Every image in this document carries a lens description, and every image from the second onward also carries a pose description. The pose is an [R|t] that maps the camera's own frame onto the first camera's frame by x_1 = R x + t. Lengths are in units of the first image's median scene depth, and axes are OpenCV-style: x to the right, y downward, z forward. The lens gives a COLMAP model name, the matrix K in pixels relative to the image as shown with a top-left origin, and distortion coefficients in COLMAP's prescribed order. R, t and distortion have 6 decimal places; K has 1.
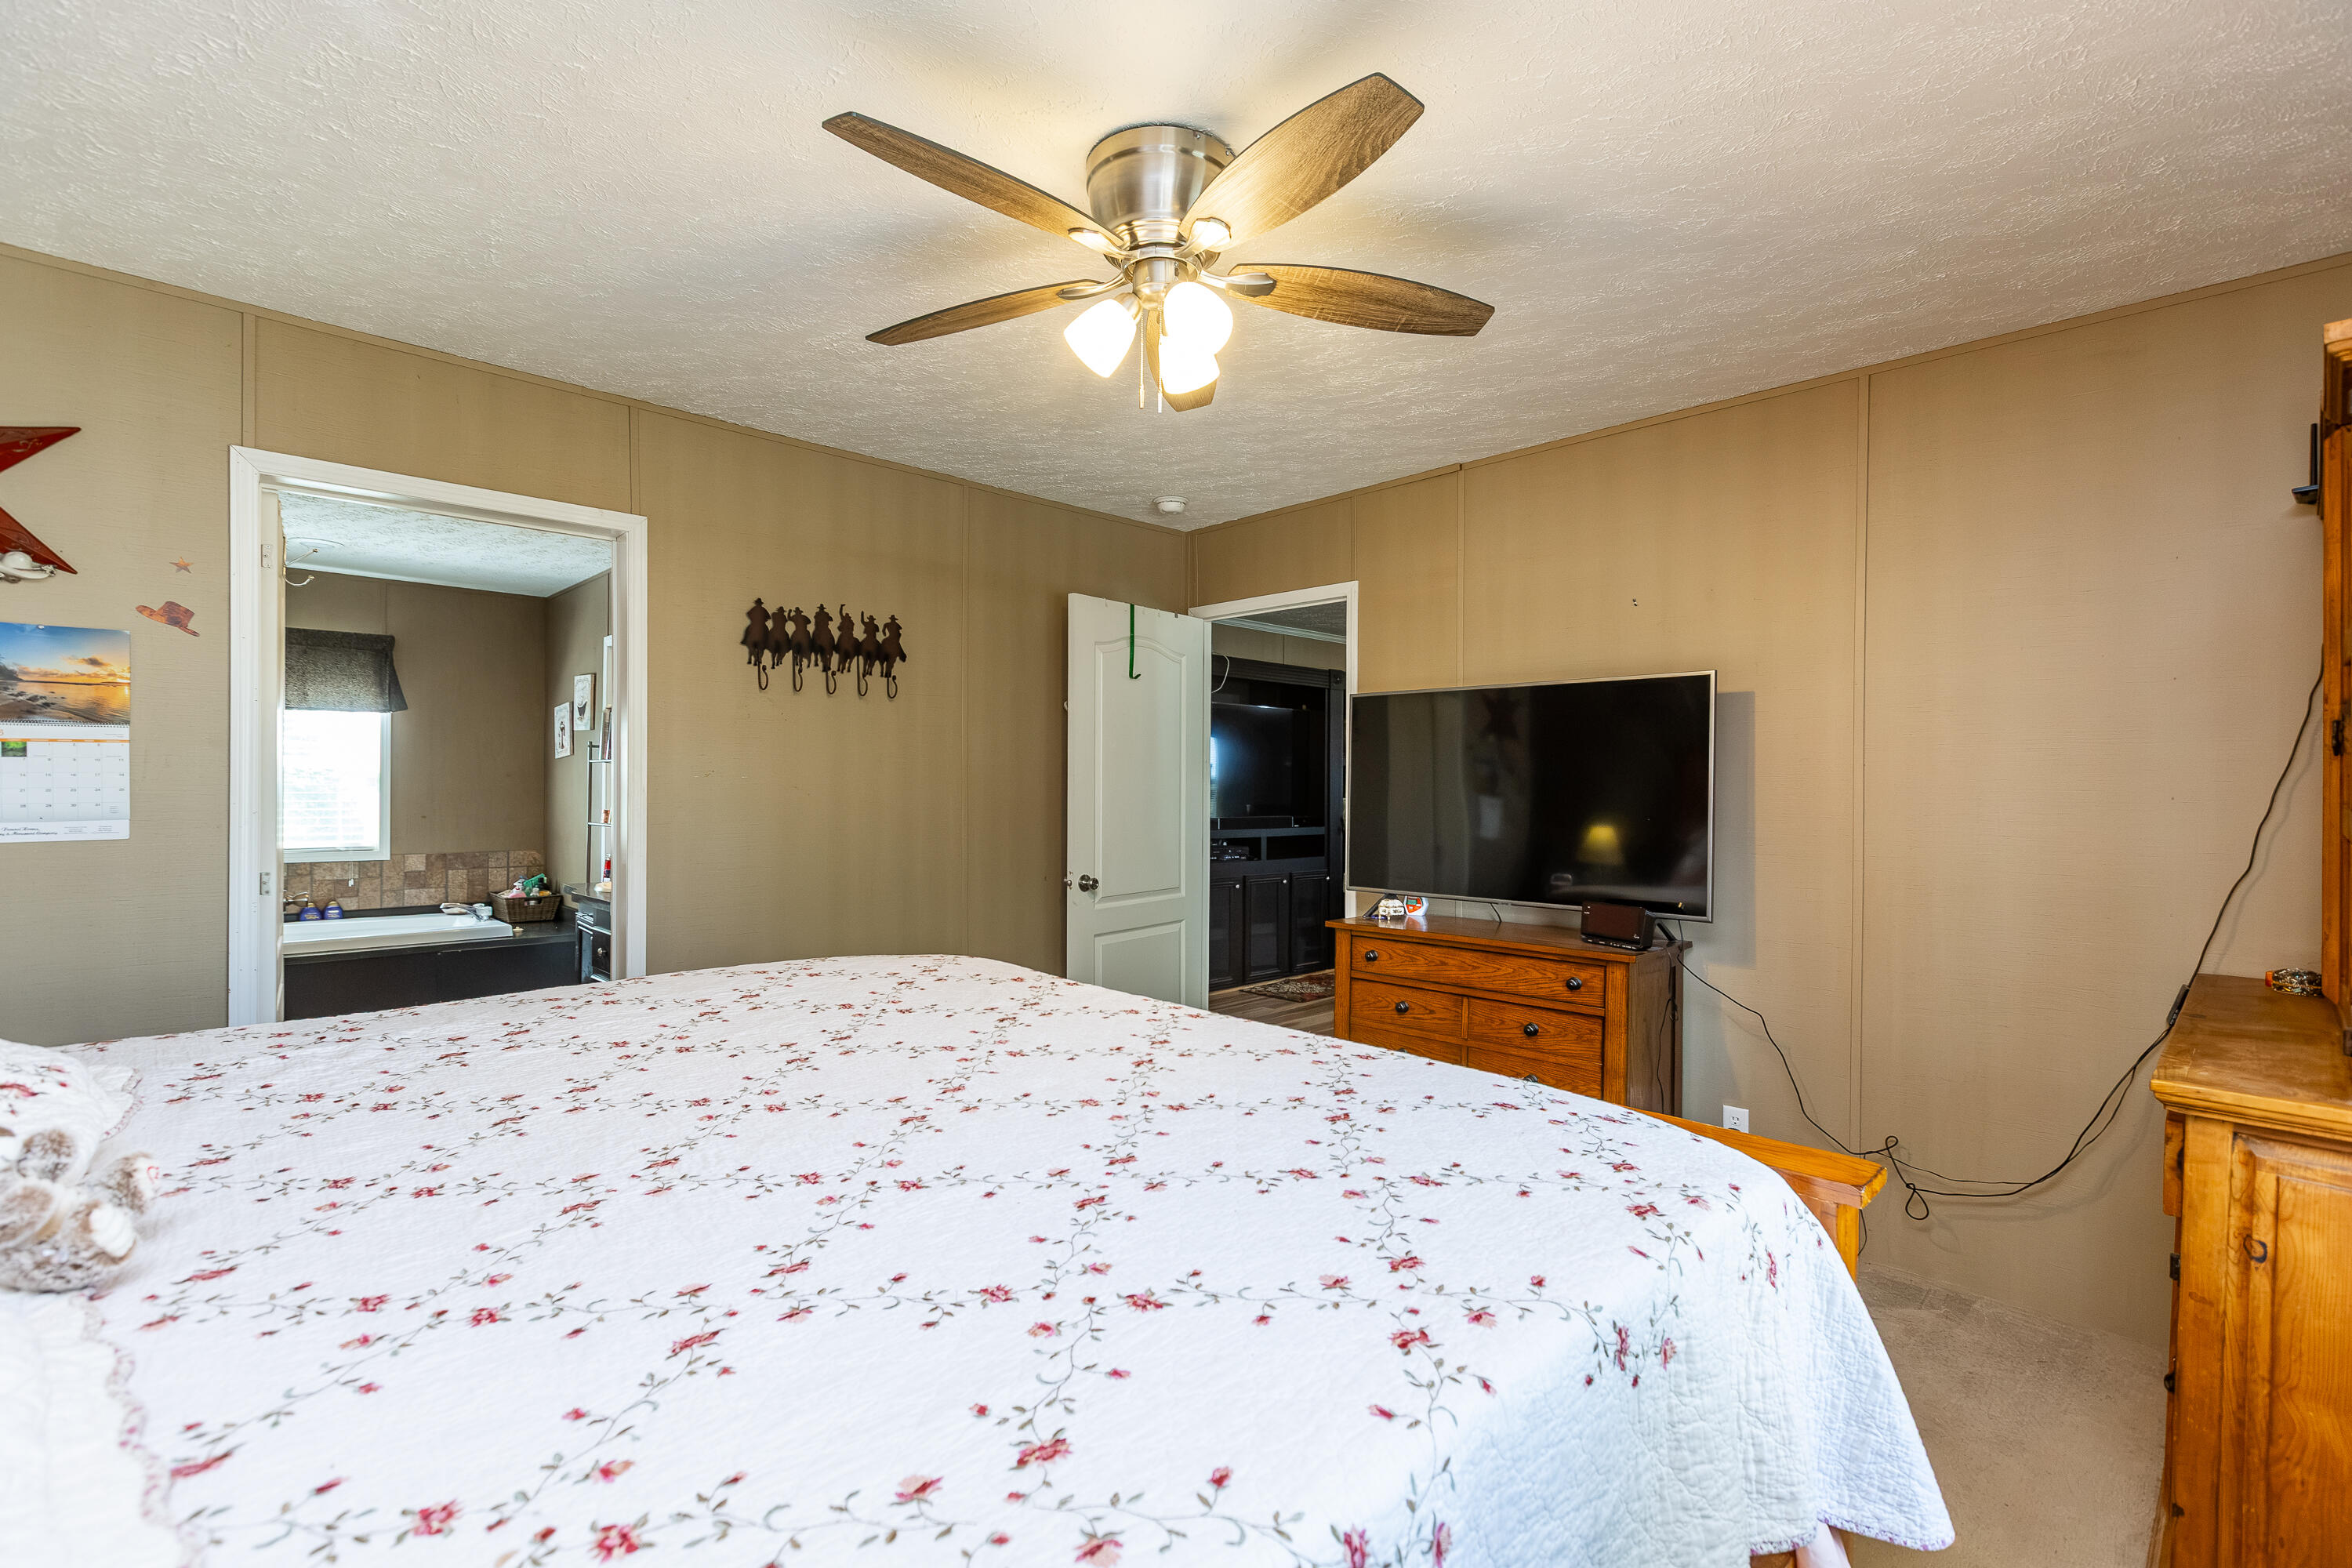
lens RADIAL K [[1008.6, 0, 1167.0], [0, 1008.6, 786.4], [0, 0, 1]] dist [0.000771, 0.000011]
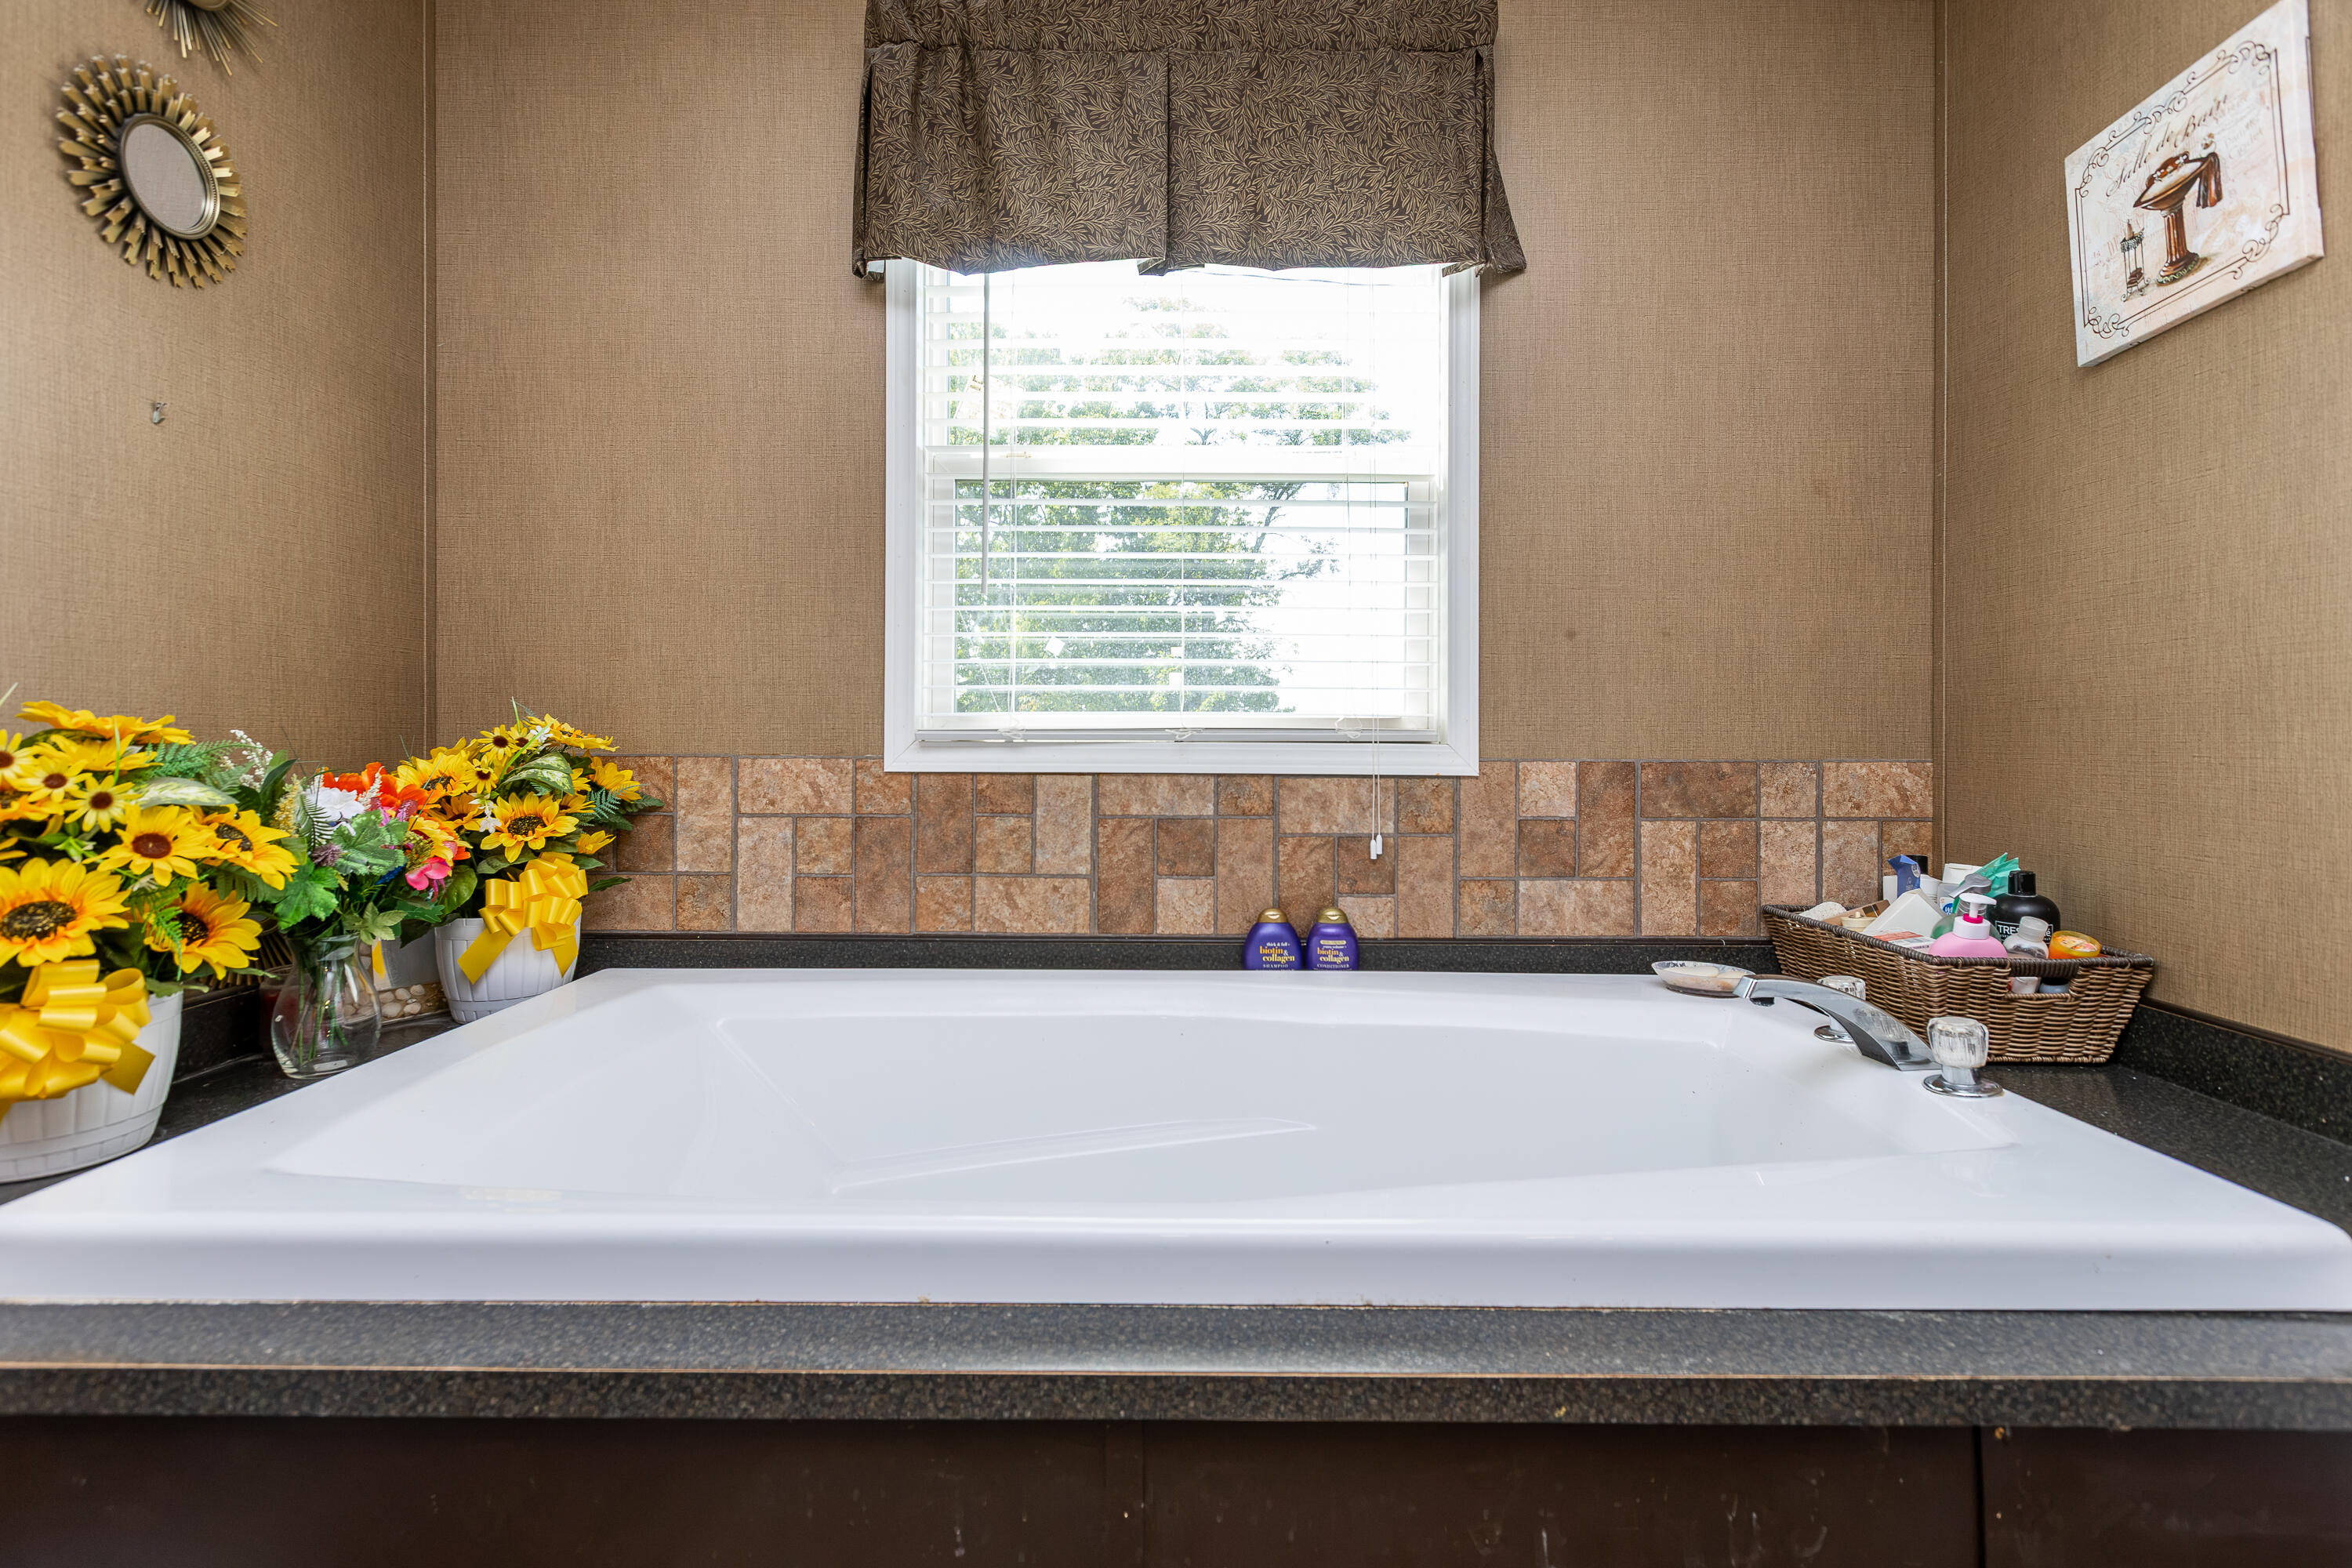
lens RADIAL K [[1030.9, 0, 1178.6], [0, 1030.9, 768.1], [0, 0, 1]] dist [0.001872, -0.000448]
pose [[0.691555, 0.018156, -0.722095, -0.610256], [0.003695, 0.999582, 0.028672, 0.061091], [0.722314, -0.022496, 0.691199, 0.724718]]
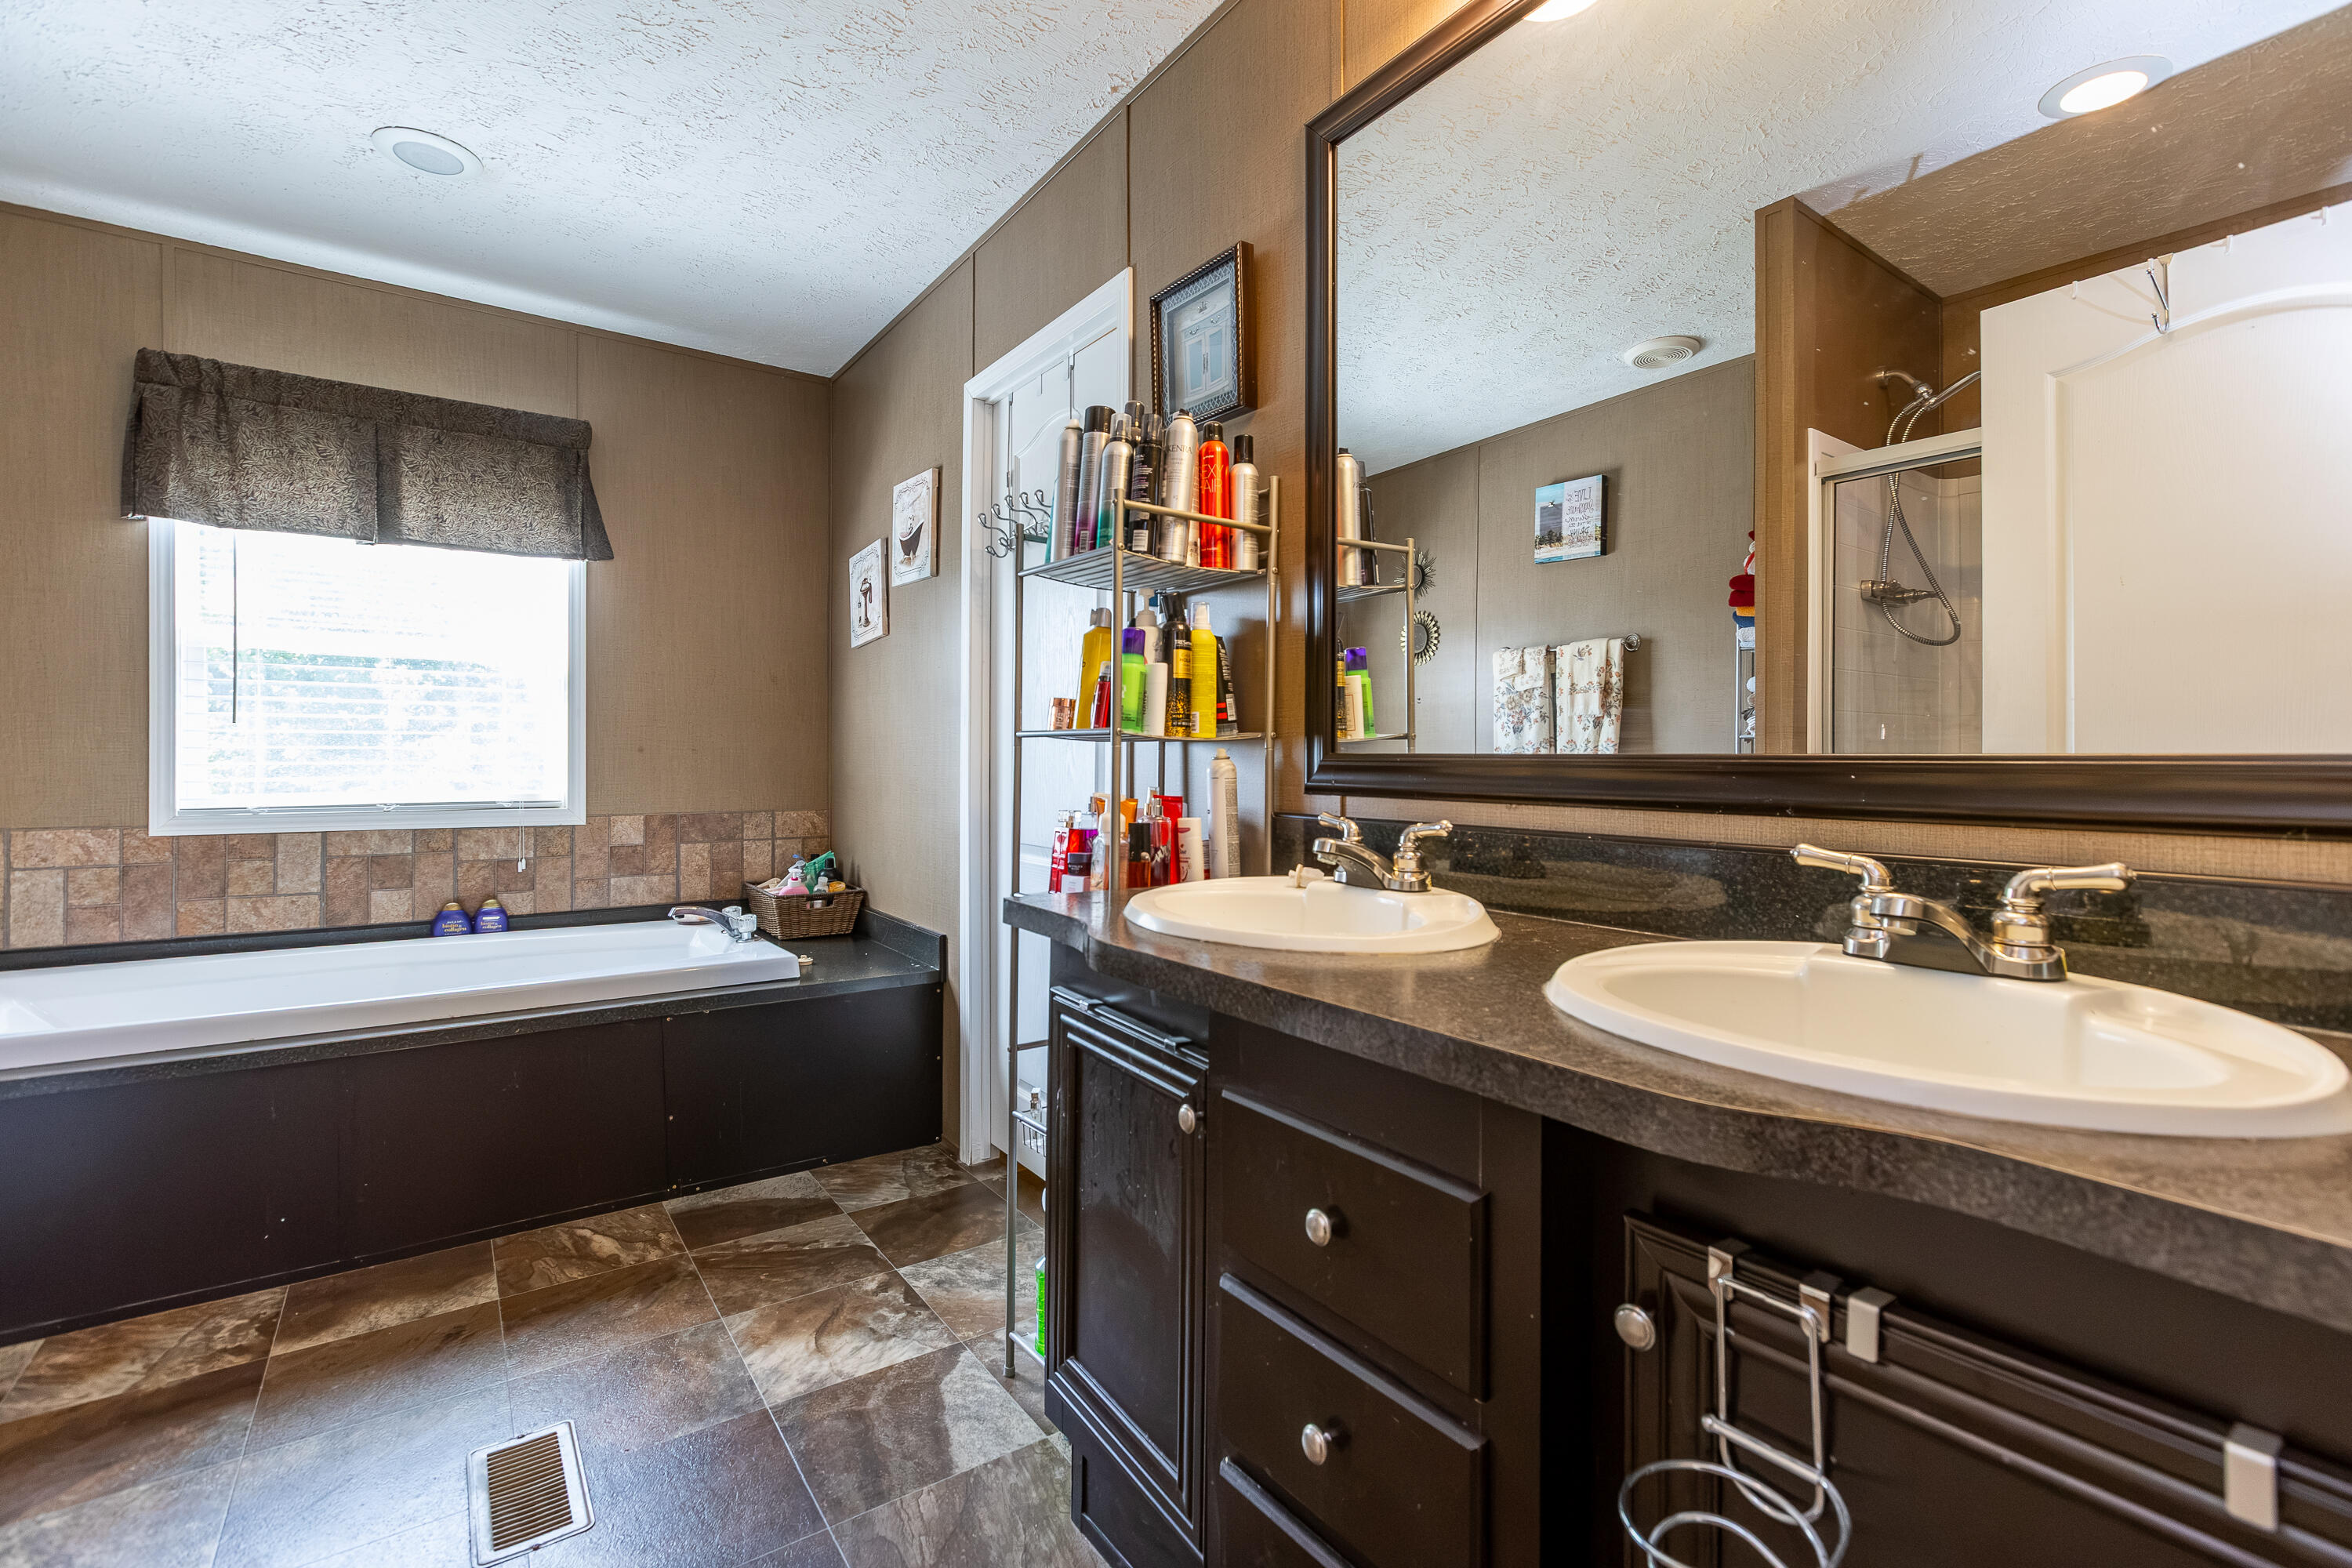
lens RADIAL K [[1030.9, 0, 1178.6], [0, 1030.9, 768.1], [0, 0, 1]] dist [0.001872, -0.000448]
pose [[0.987038, 0.001537, -0.160477, -0.351306], [0.000534, 0.999917, 0.012857, 0.033960], [0.160483, -0.012776, 0.986956, 0.485055]]
